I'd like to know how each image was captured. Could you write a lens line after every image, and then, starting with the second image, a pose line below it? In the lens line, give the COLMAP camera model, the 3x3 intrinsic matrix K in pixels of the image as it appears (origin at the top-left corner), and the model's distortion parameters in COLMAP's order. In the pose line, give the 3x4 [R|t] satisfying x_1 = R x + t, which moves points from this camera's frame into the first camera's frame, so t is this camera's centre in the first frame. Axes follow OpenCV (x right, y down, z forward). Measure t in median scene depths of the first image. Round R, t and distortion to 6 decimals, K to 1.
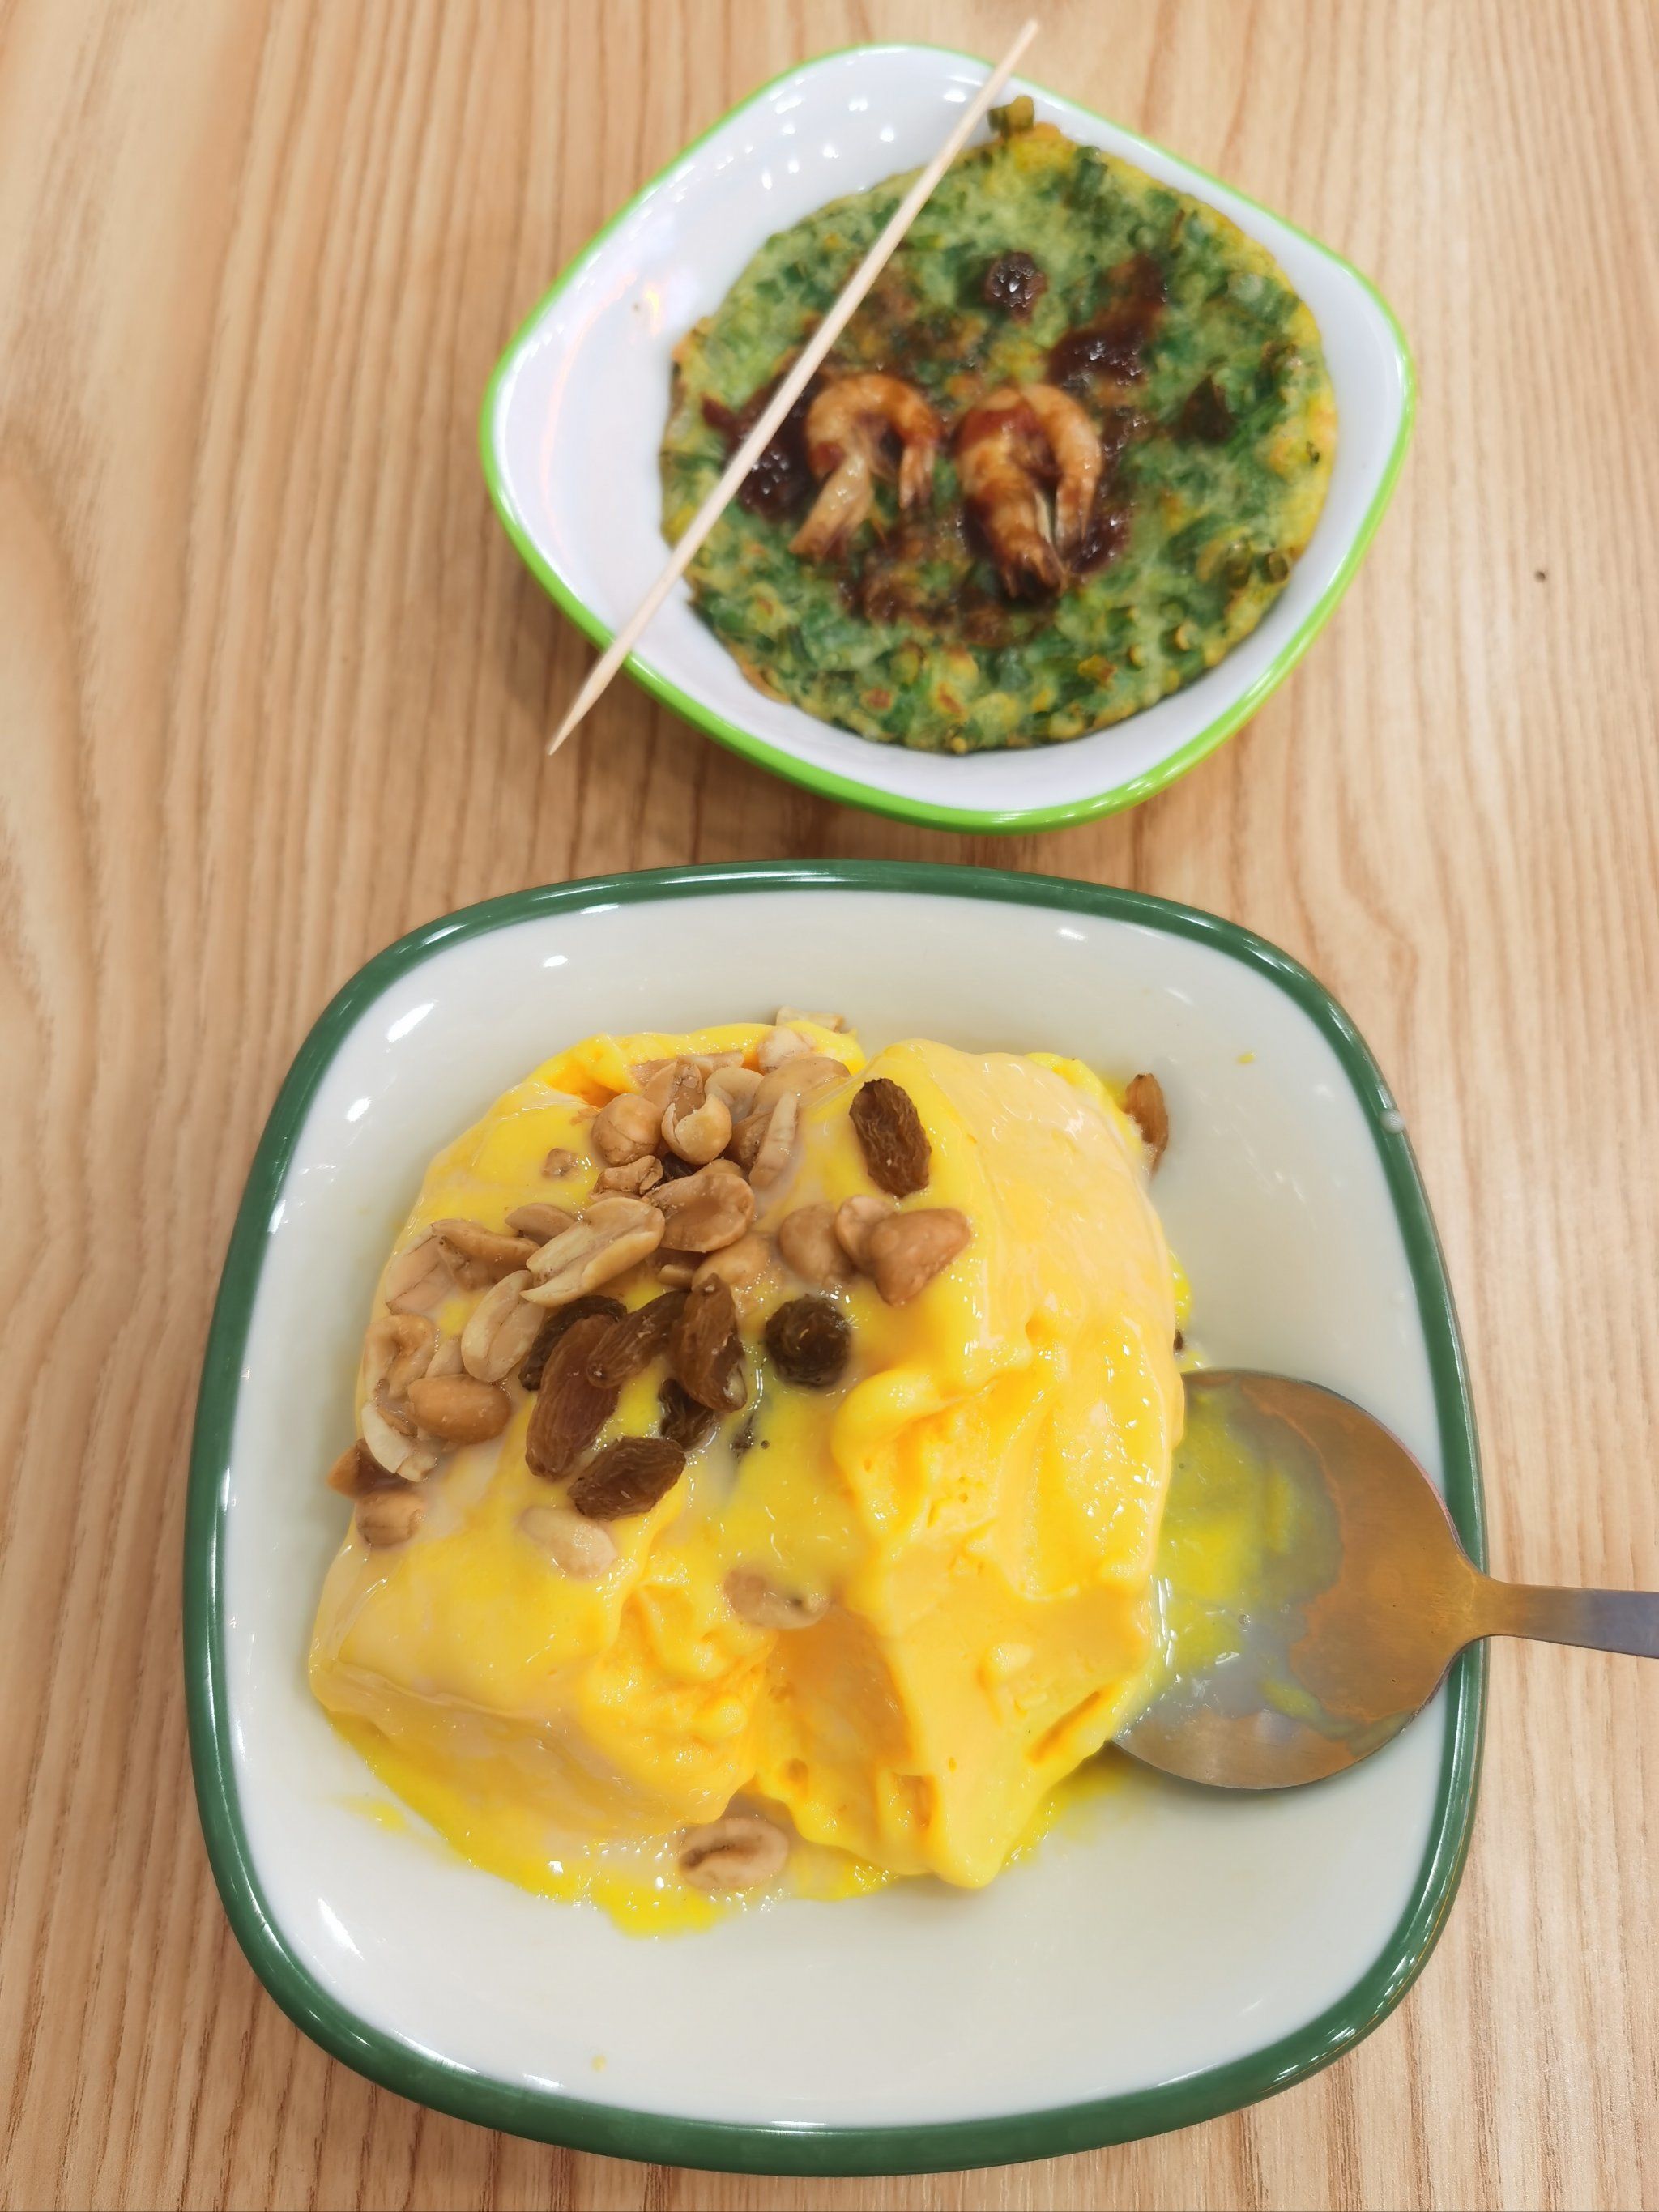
lens RADIAL K [[1735.9, 0, 829.5], [0, 1735.9, 1106.0], [0, 0, 1]] dist [0.001194, -0.111118]
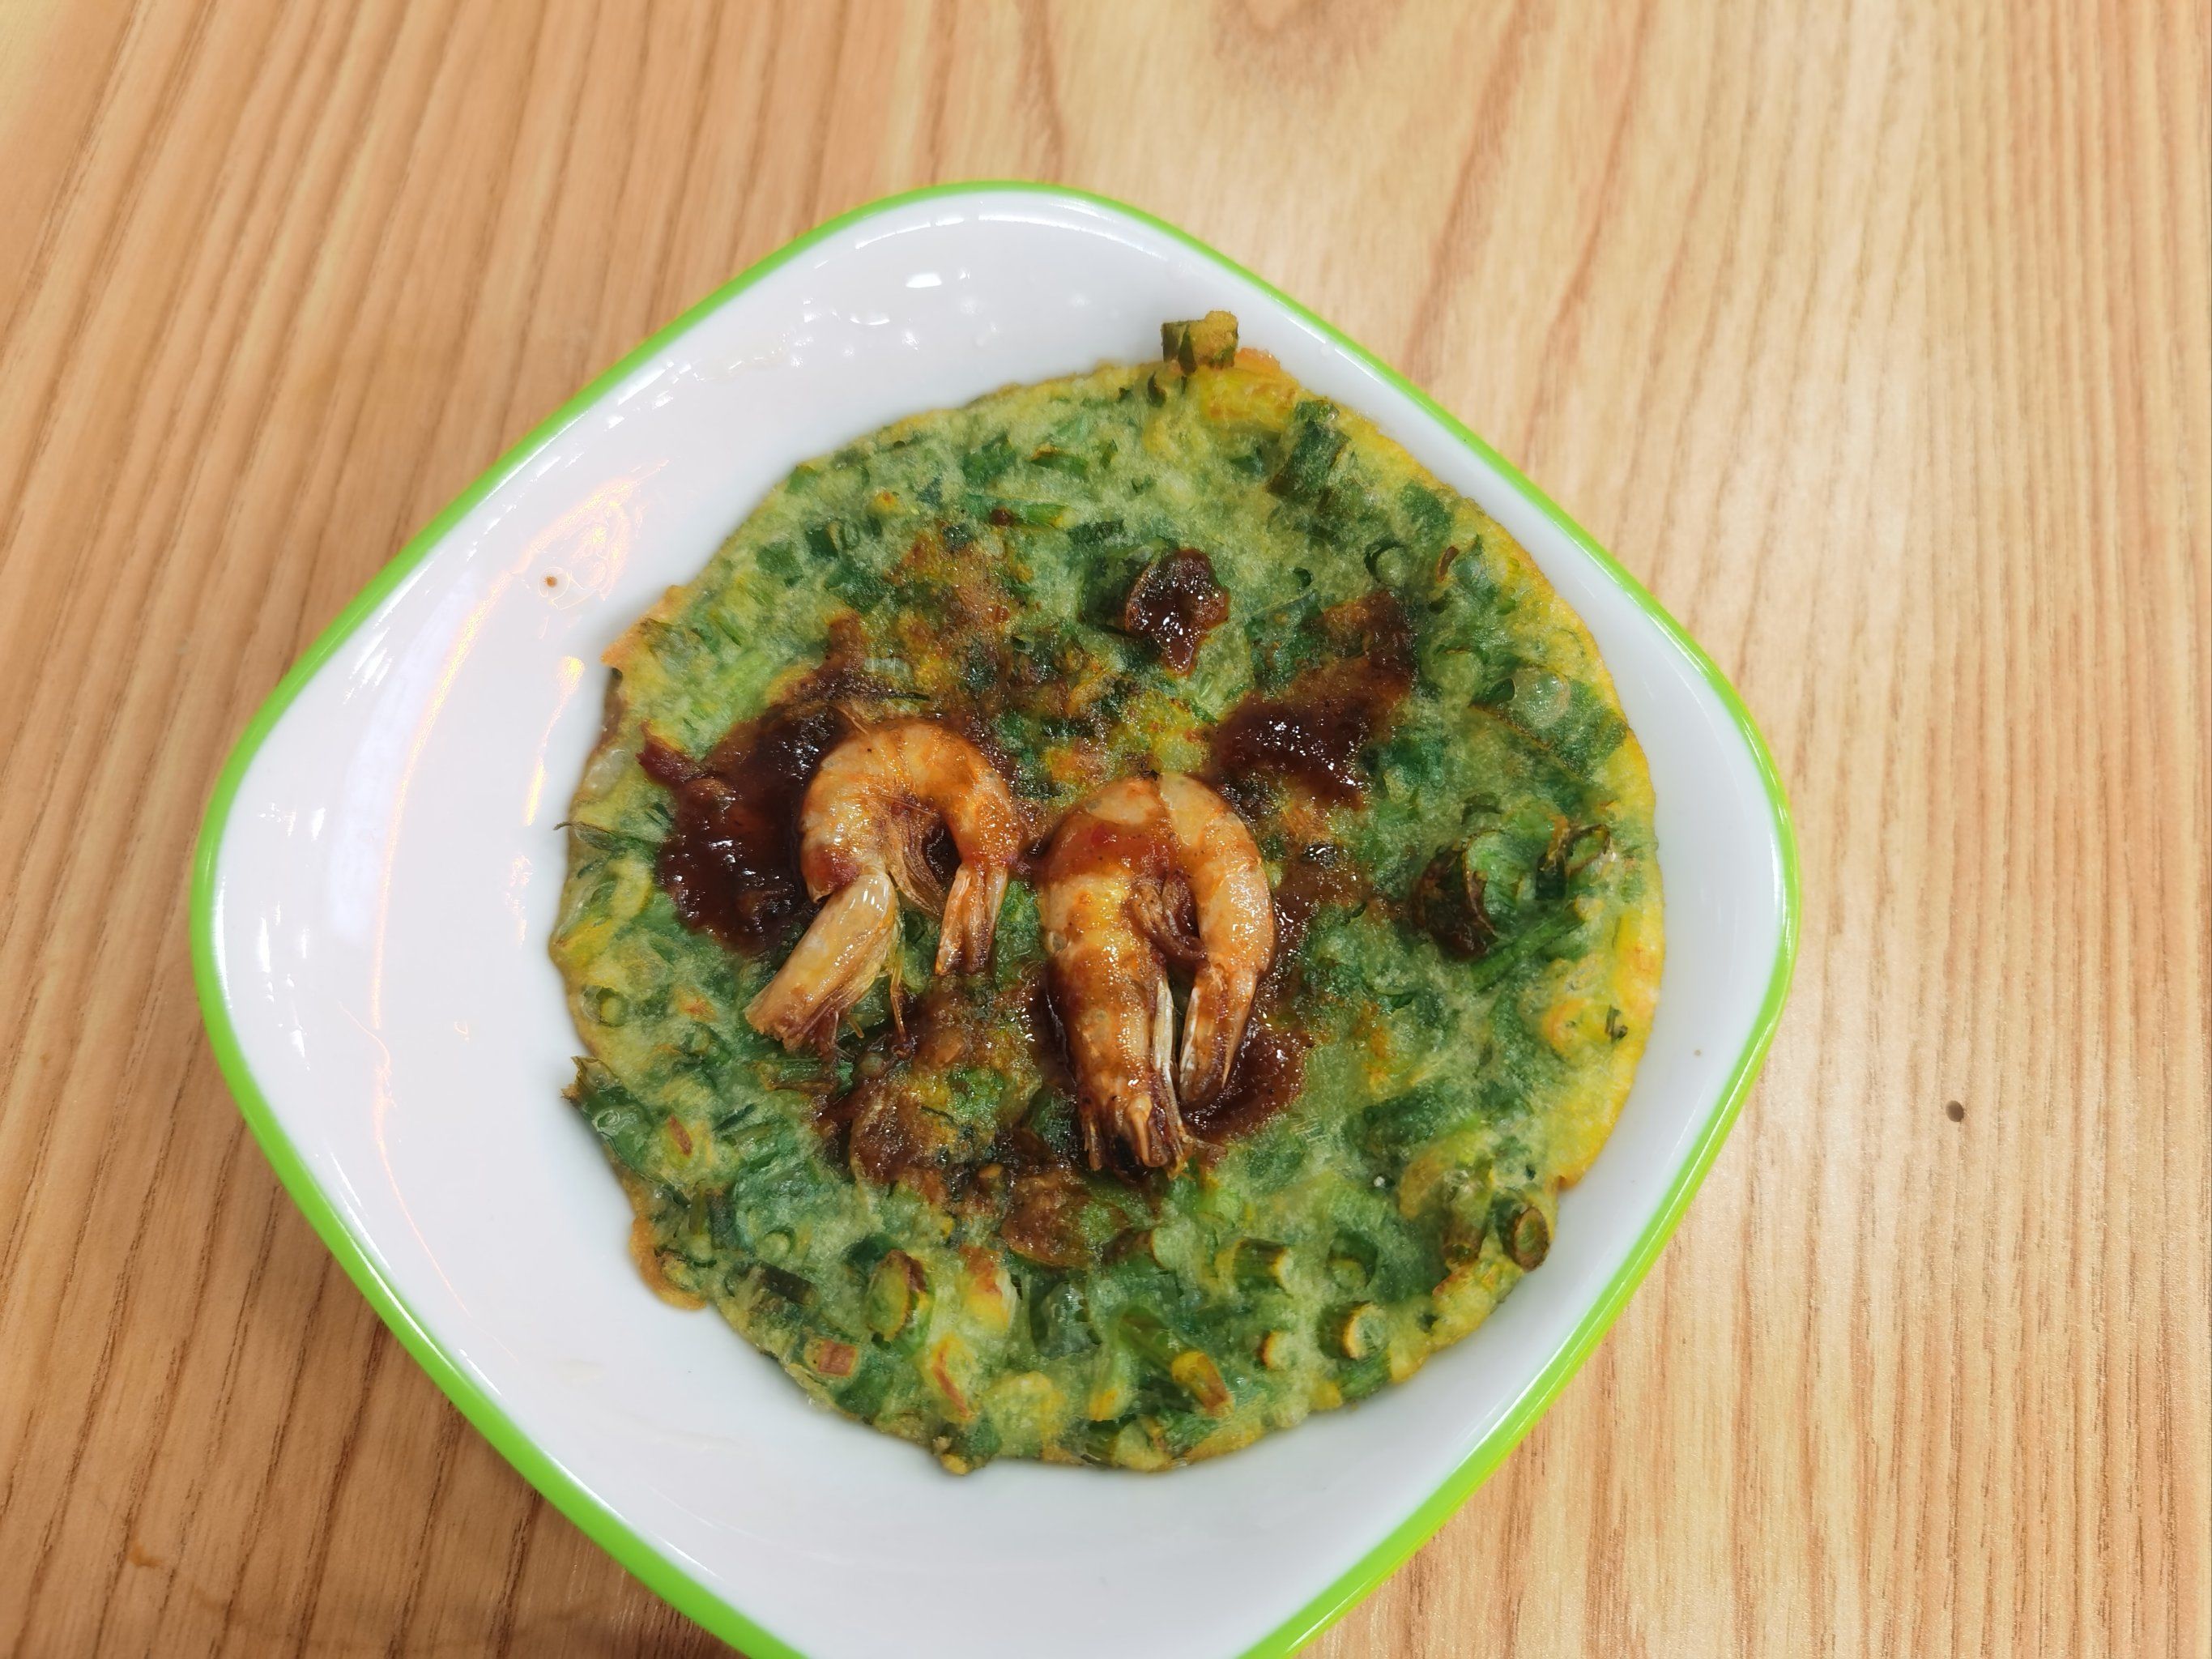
lens RADIAL K [[1876.0, 0, 1106.0], [0, 1876.0, 829.5], [0, 0, 1]] dist [-0.061828, -0.003216]
pose [[0.992924, 0.118116, 0.012281, 0.085311], [-0.117738, 0.992652, -0.027929, -0.380295], [-0.015489, 0.026285, 0.999534, 0.340088]]
